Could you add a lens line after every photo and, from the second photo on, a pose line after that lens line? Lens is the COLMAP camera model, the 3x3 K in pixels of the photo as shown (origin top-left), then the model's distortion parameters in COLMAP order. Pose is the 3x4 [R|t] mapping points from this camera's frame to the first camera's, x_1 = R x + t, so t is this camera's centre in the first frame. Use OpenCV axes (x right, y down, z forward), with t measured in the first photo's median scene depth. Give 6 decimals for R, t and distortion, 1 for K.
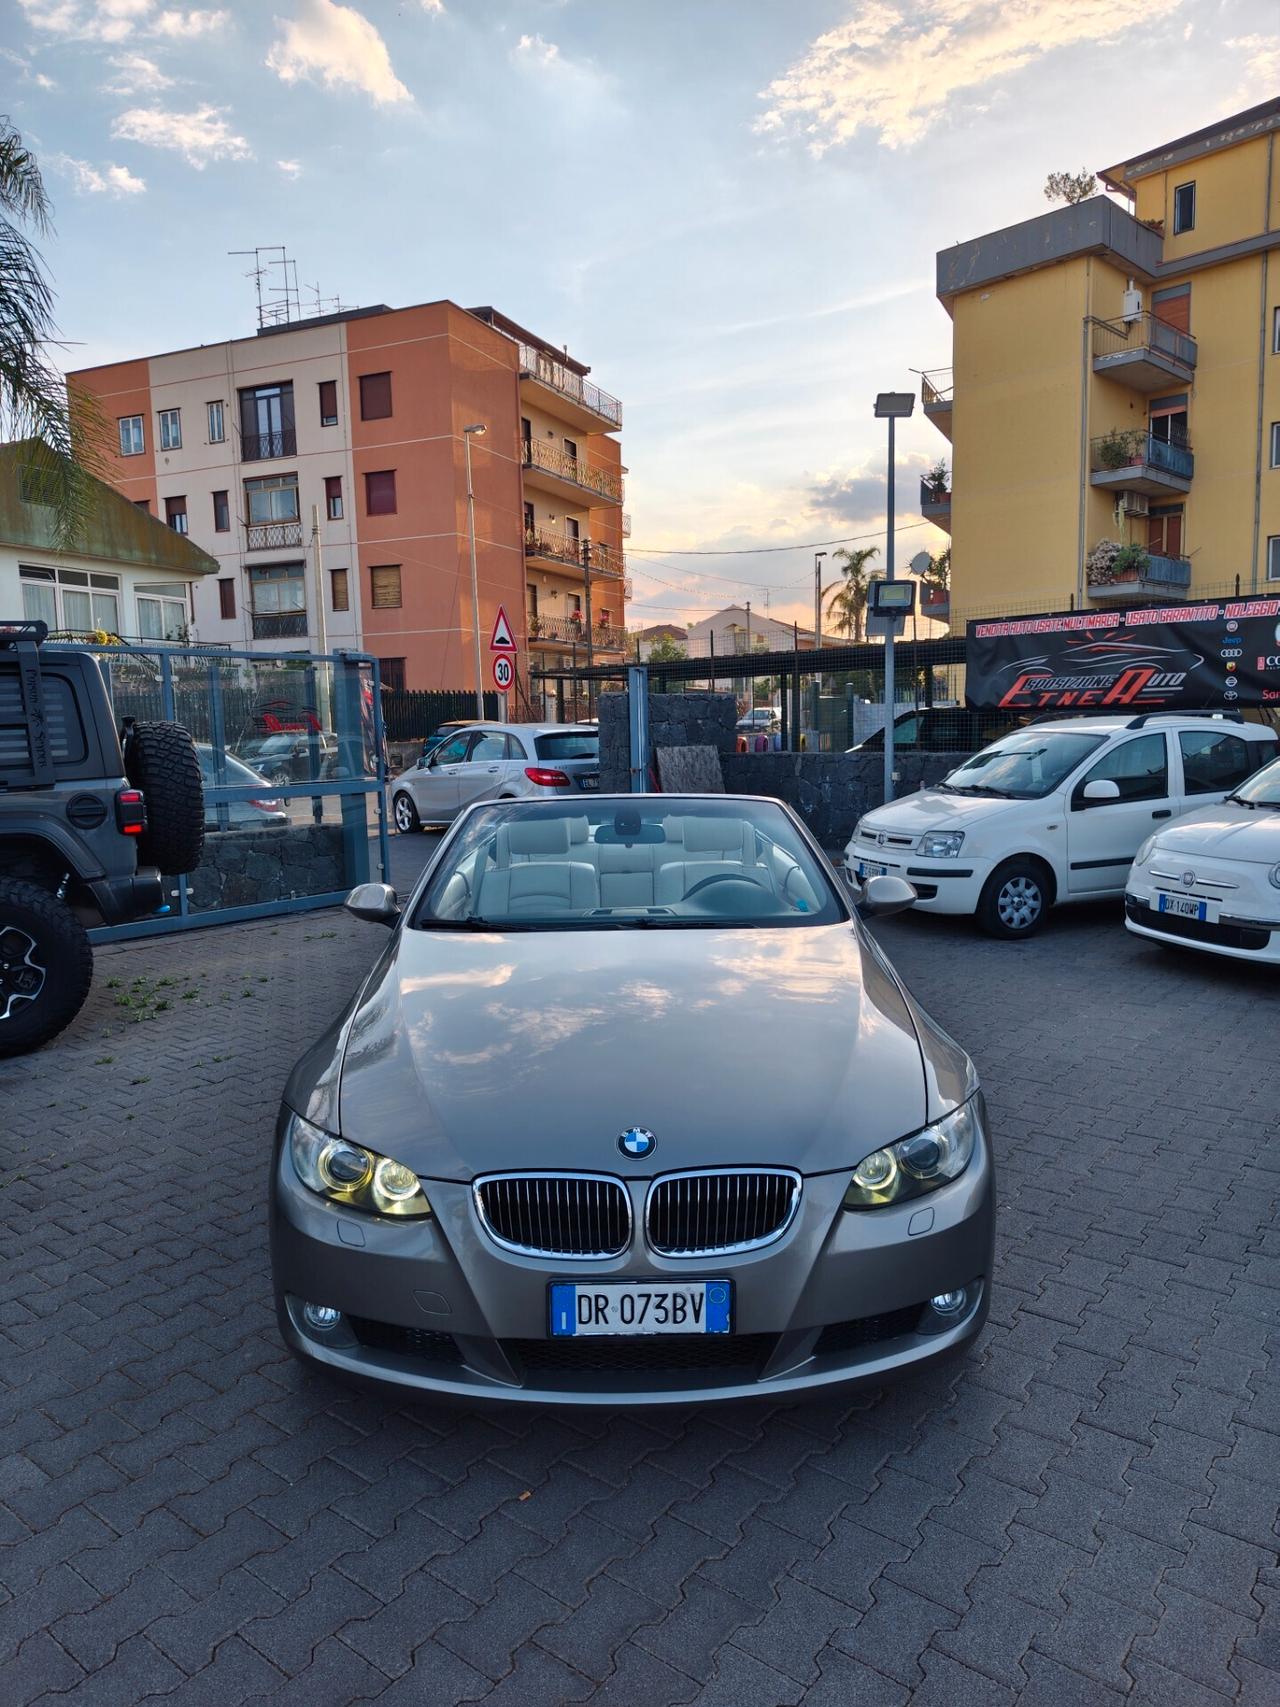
lens RADIAL K [[1152.4, 0, 647.4], [0, 1152.4, 860.0], [0, 0, 1]] dist [0.021693, -0.029514]
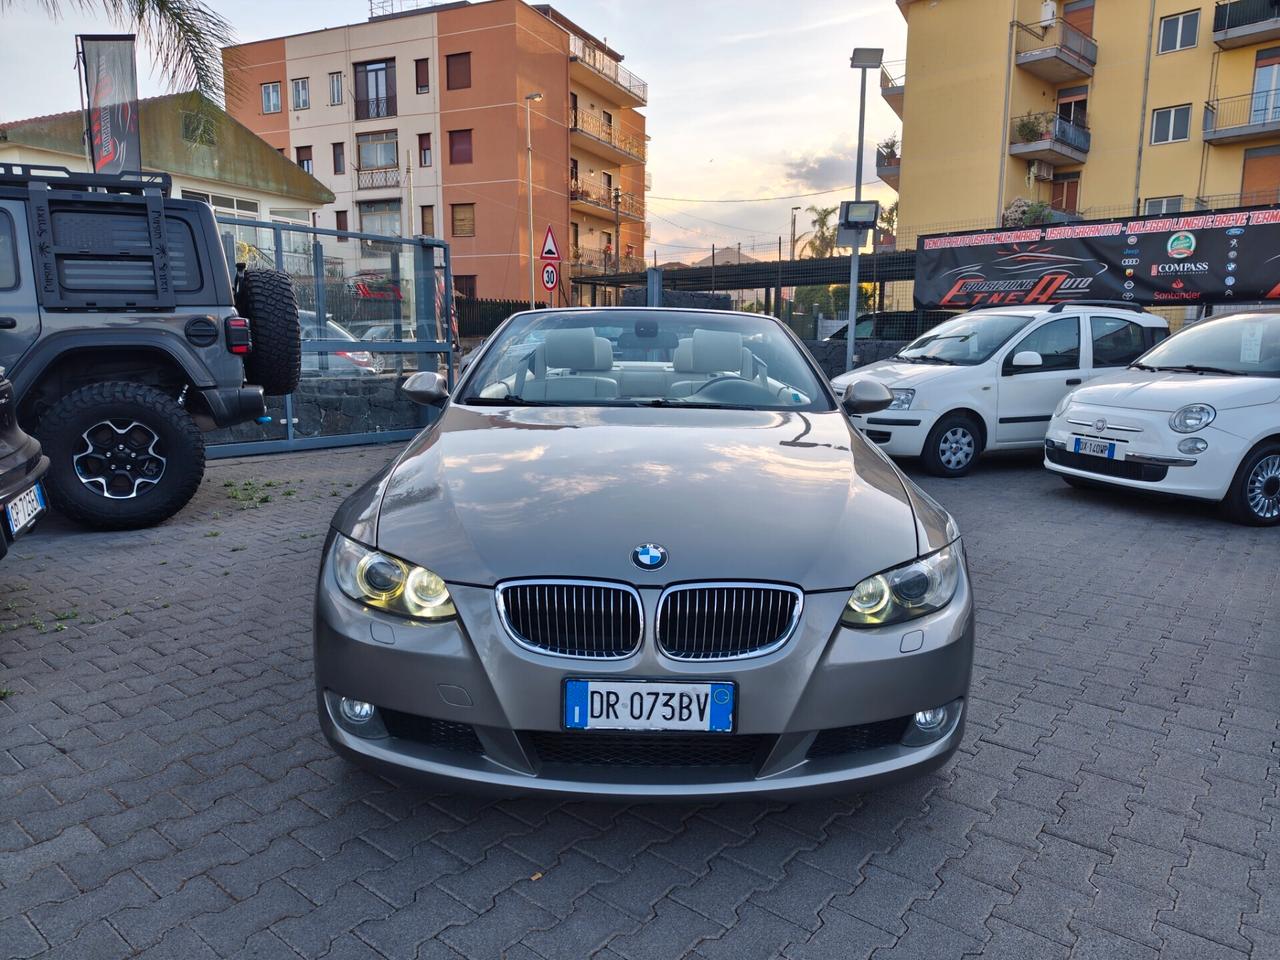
lens RADIAL K [[864.1, 0, 645.7], [0, 864.1, 477.9], [0, 0, 1]] dist [0.021693, -0.029514]
pose [[0.999426, 0.032260, -0.010331, -0.001281], [-0.031815, 0.998668, 0.040622, 0.024956], [0.011628, -0.040270, 0.999121, 0.036347]]
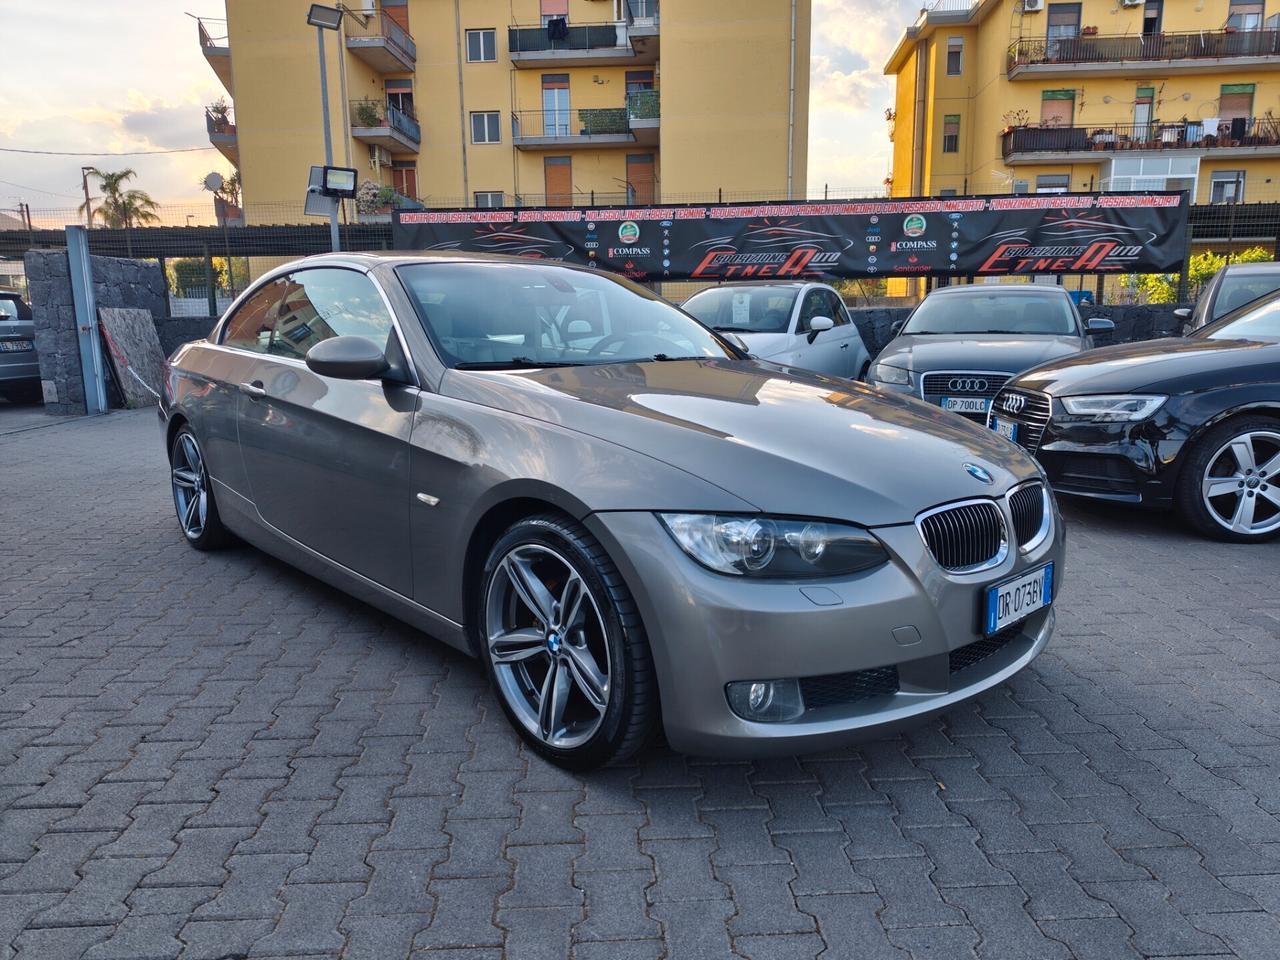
lens RADIAL K [[864.1, 0, 644.9], [0, 864.1, 473.3], [0, 0, 1]] dist [0.021693, -0.029514]
pose [[0.743902, -0.100567, 0.660679, -0.153729], [0.071176, 0.994912, 0.071302, 0.028153], [-0.664488, -0.006018, 0.747275, 0.098533]]
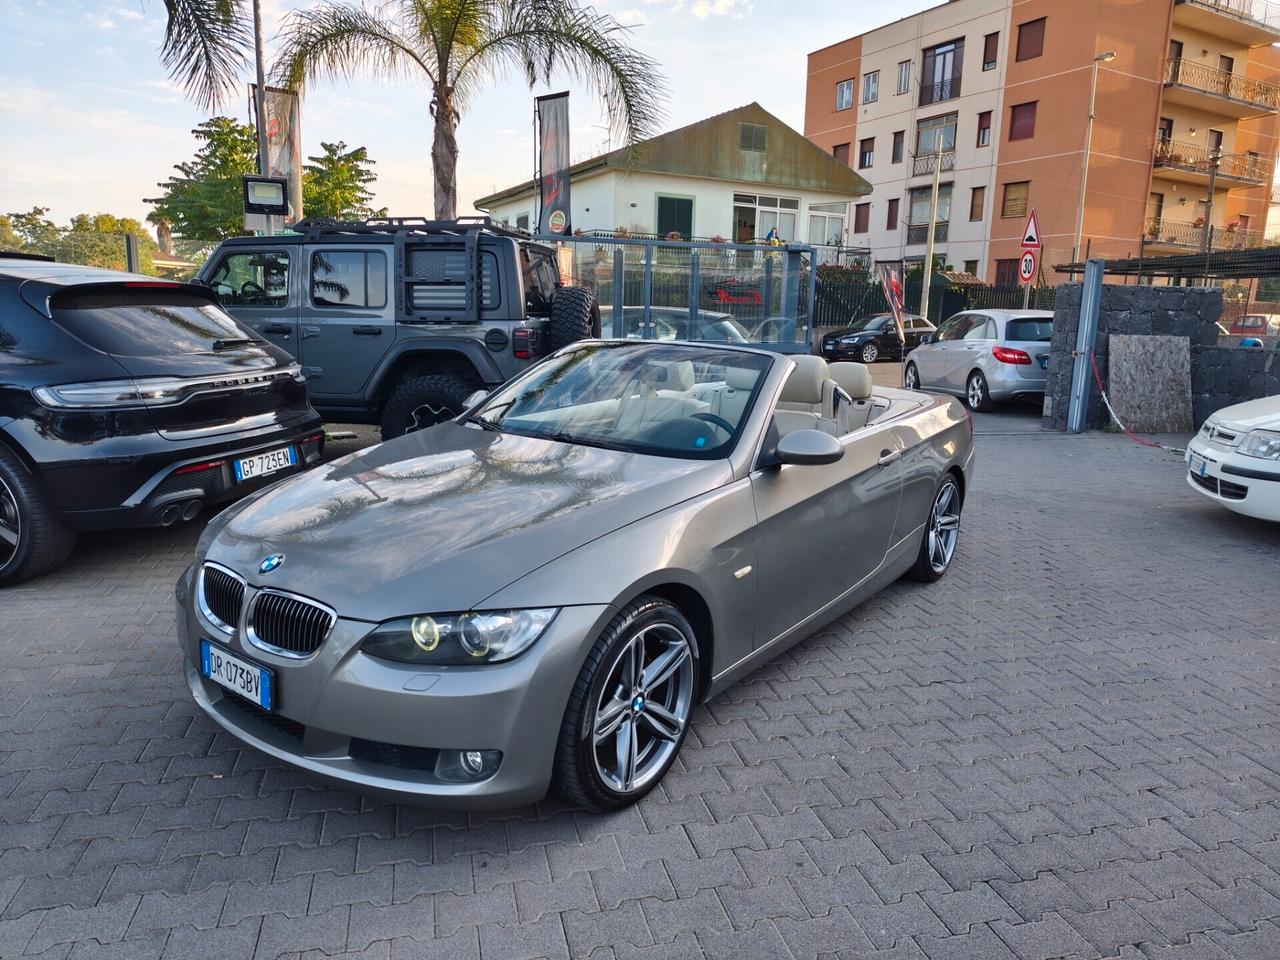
lens RADIAL K [[864.1, 0, 641.0], [0, 864.1, 476.4], [0, 0, 1]] dist [0.021693, -0.029514]
pose [[0.786979, 0.153861, -0.597488, 0.167054], [-0.112512, 0.987957, 0.106217, -0.002792], [0.606635, -0.016366, 0.794812, 0.079414]]
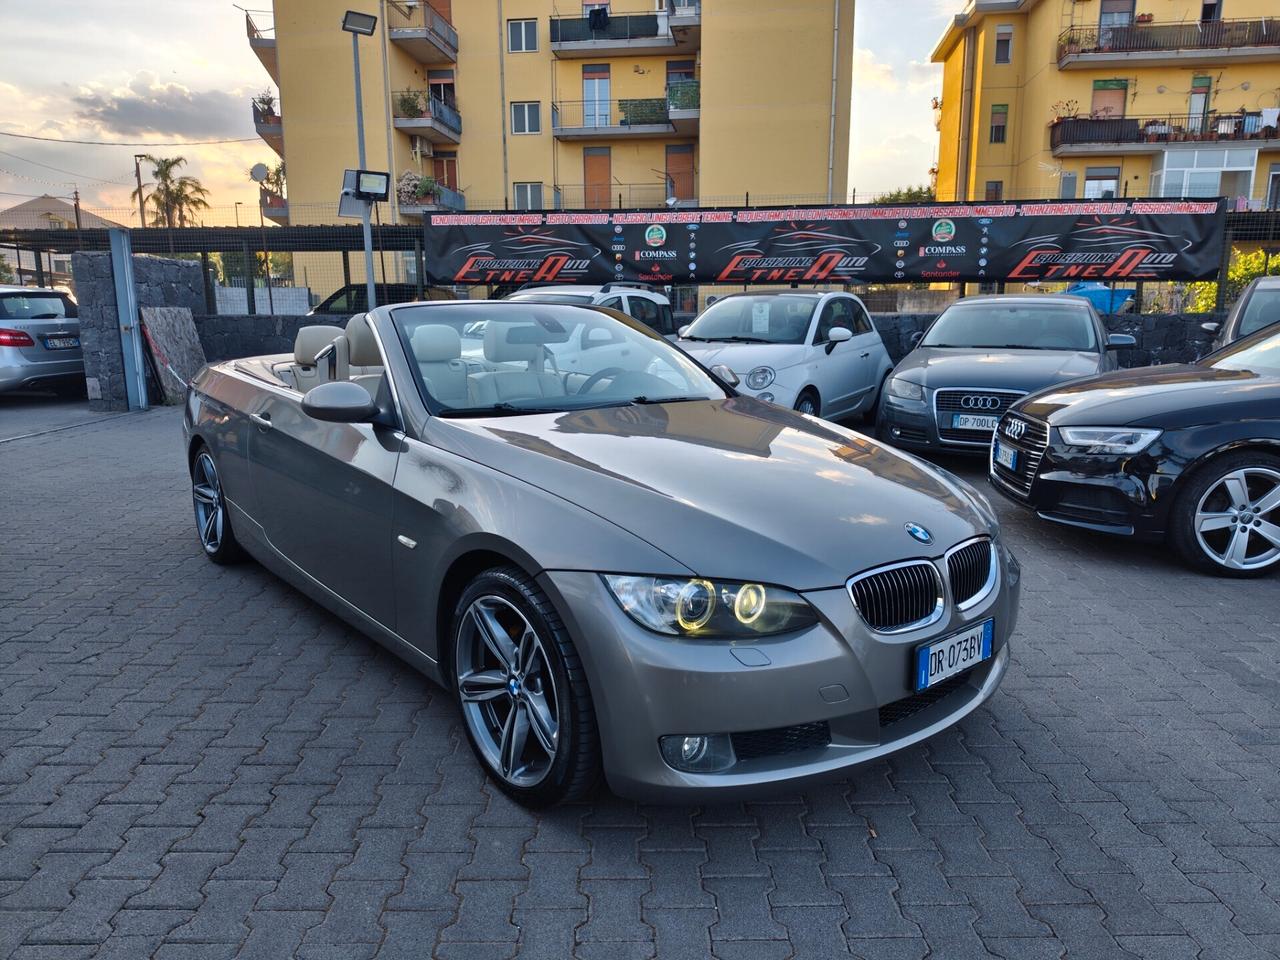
lens RADIAL K [[864.1, 0, 647.7], [0, 864.1, 478.7], [0, 0, 1]] dist [0.021693, -0.029514]
pose [[0.772482, -0.100533, 0.627028, -0.146699], [0.057581, 0.994411, 0.088498, 0.015080], [-0.632421, -0.032258, 0.773953, 0.081268]]
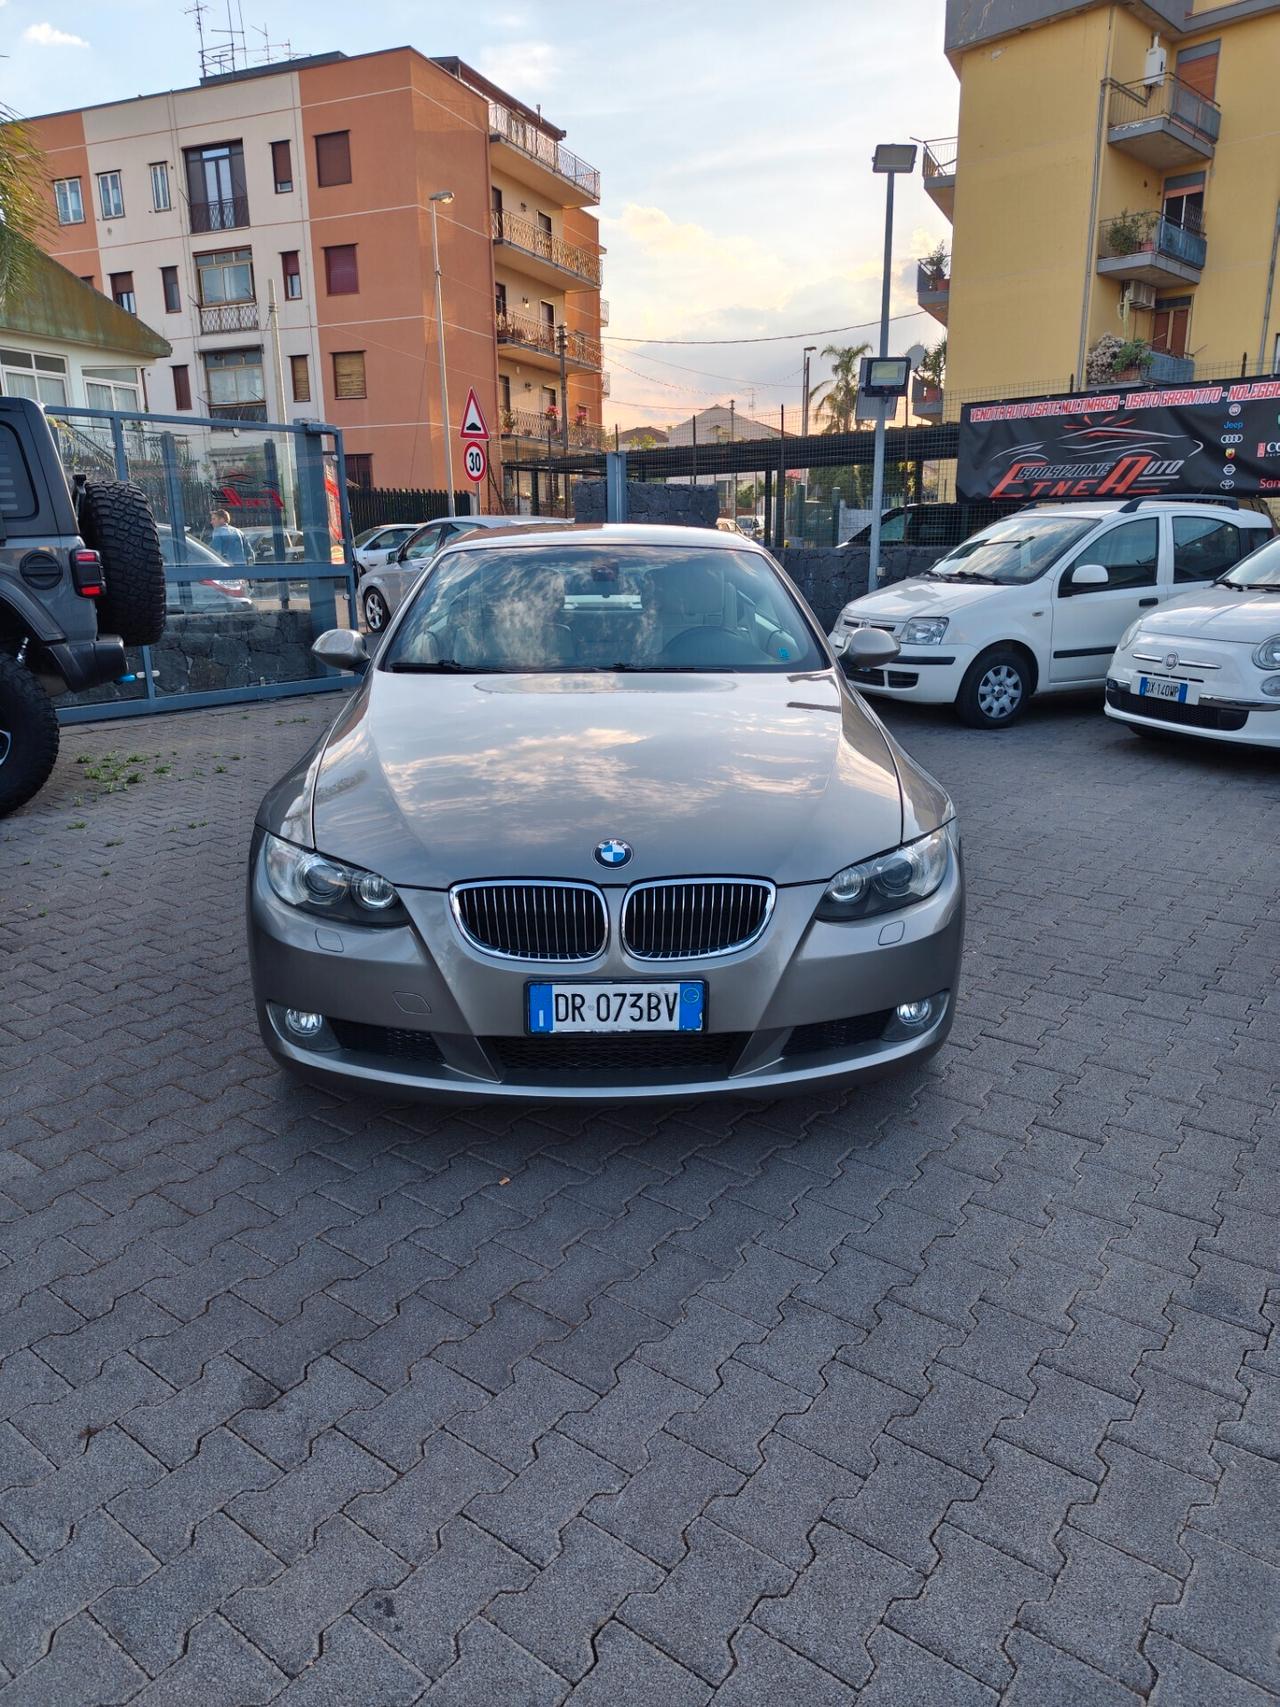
lens RADIAL K [[1152.4, 0, 646.0], [0, 1152.4, 855.9], [0, 0, 1]] dist [0.021693, -0.029514]
pose [[0.999792, 0.006547, 0.019336, 0.000061], [-0.009404, 0.988401, 0.151576, 0.017660], [-0.018119, -0.151726, 0.988256, 0.002128]]
